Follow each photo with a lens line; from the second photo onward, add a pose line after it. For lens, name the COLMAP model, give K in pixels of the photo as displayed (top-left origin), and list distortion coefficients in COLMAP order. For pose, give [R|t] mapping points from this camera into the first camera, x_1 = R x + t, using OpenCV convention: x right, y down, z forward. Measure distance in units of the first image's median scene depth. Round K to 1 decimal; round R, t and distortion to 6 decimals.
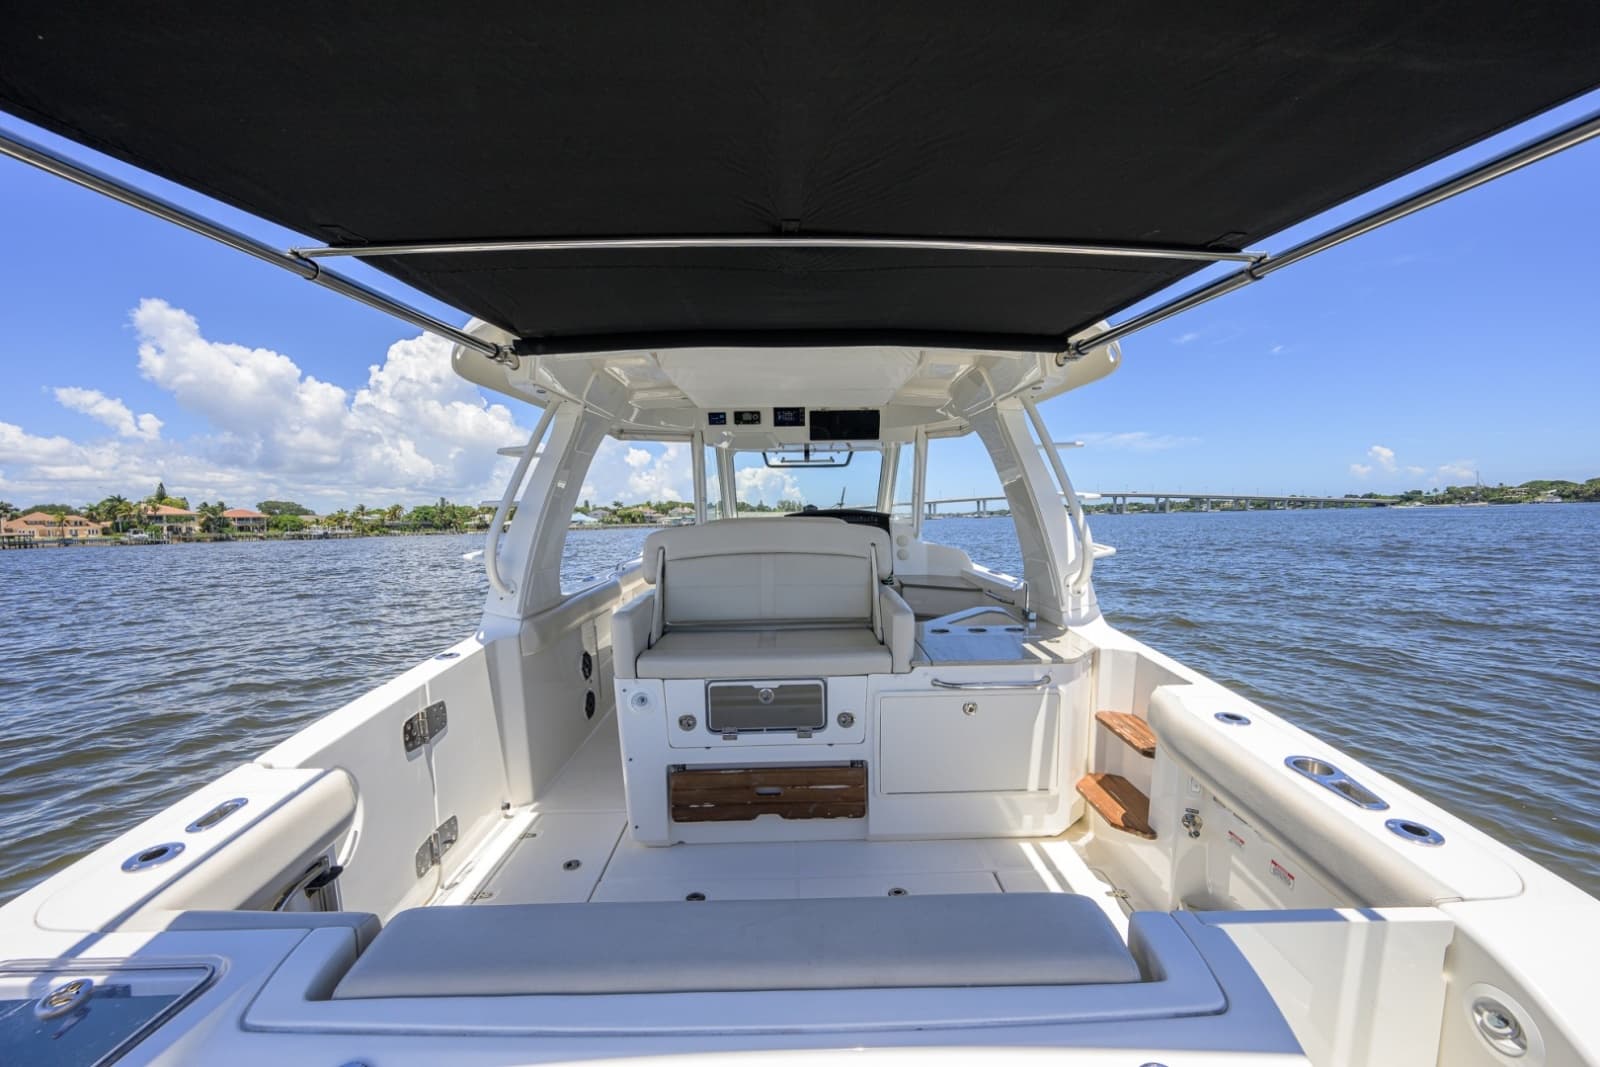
lens RADIAL K [[629.5, 0, 806.4], [0, 629.5, 537.0], [0, 0, 1]] dist [-0.000702, -0.000171]
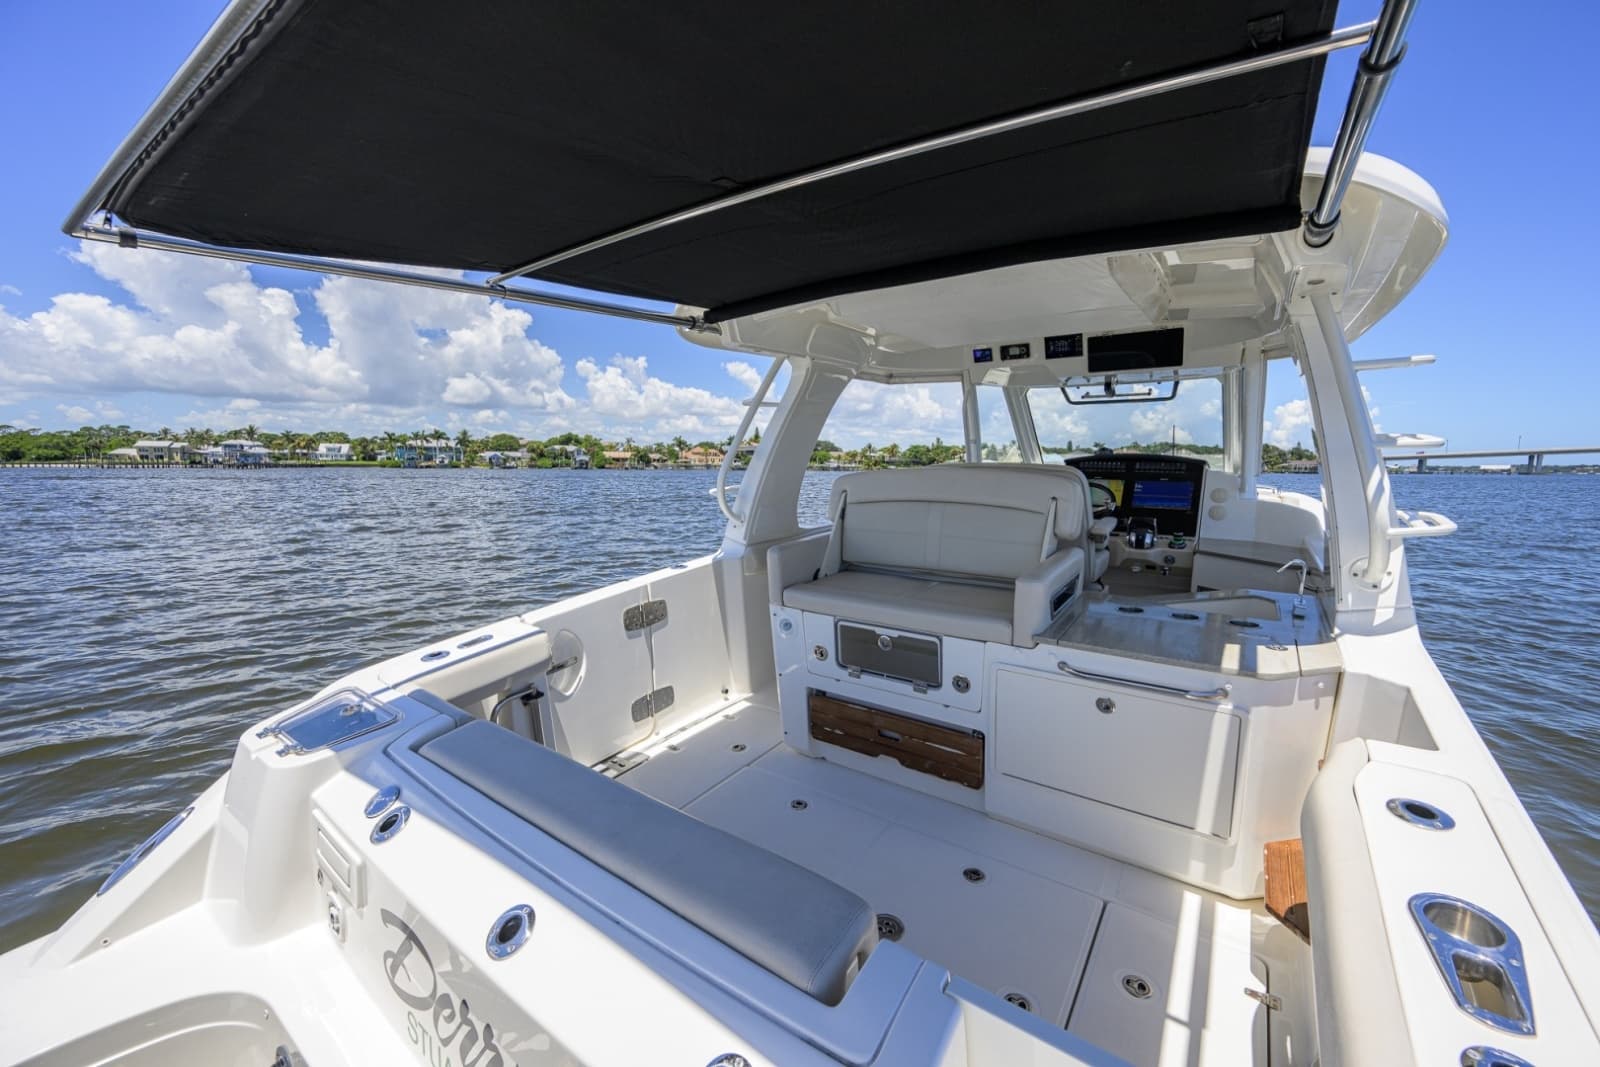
lens RADIAL K [[629.5, 0, 799.5], [0, 629.5, 535.9], [0, 0, 1]] dist [-0.000702, -0.000171]
pose [[0.799249, 0.089682, -0.594271, 0.362560], [-0.031161, 0.993658, 0.108044, -0.020818], [0.600192, -0.067836, 0.796974, 0.109164]]
